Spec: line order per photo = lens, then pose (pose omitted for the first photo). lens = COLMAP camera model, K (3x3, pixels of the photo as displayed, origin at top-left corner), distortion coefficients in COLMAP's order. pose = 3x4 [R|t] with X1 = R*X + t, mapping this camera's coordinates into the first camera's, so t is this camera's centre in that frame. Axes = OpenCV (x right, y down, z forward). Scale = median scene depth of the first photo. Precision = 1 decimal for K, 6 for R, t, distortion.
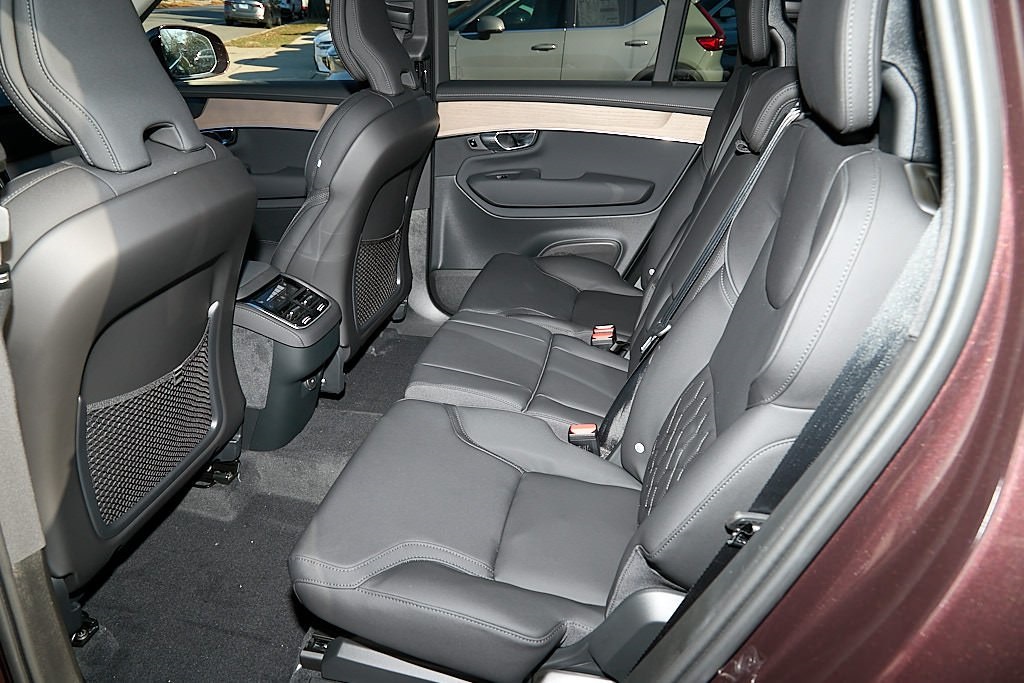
lens RADIAL K [[703.3, 0, 512.0], [0, 703.3, 341.5], [0, 0, 1]] dist [0.003554, -0.001631]
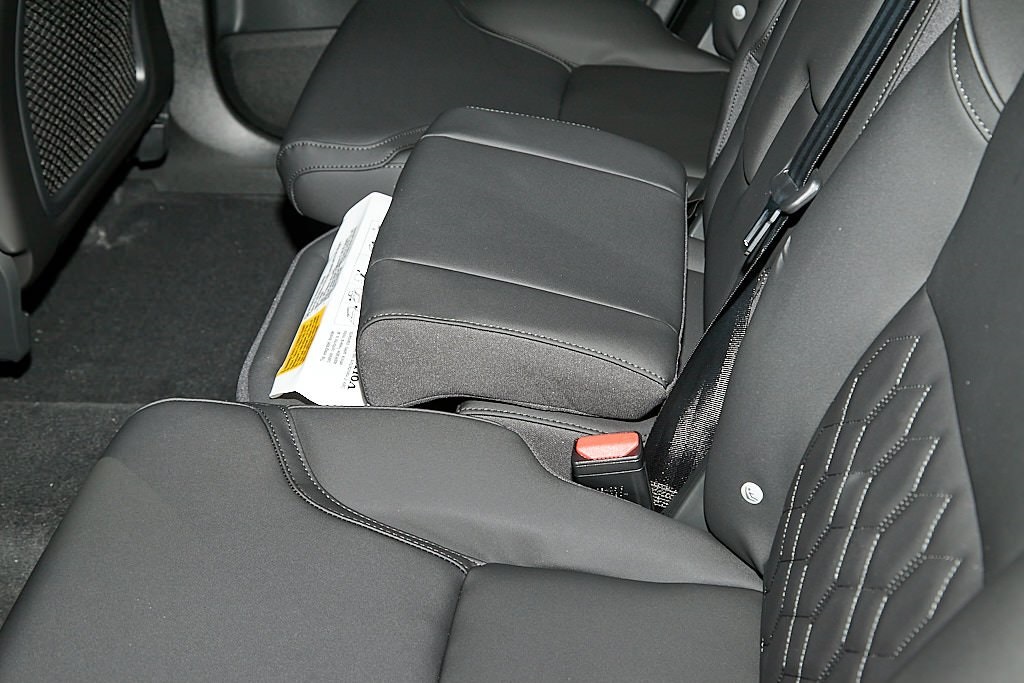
lens RADIAL K [[1445.4, 0, 512.0], [0, 1445.4, 341.5], [0, 0, 1]] dist [-0.010334, -0.086605]
pose [[0.995909, -0.078585, 0.044602, 0.011583], [0.071609, 0.987438, 0.140850, -0.044036], [-0.055111, -0.137080, 0.989026, 0.153819]]
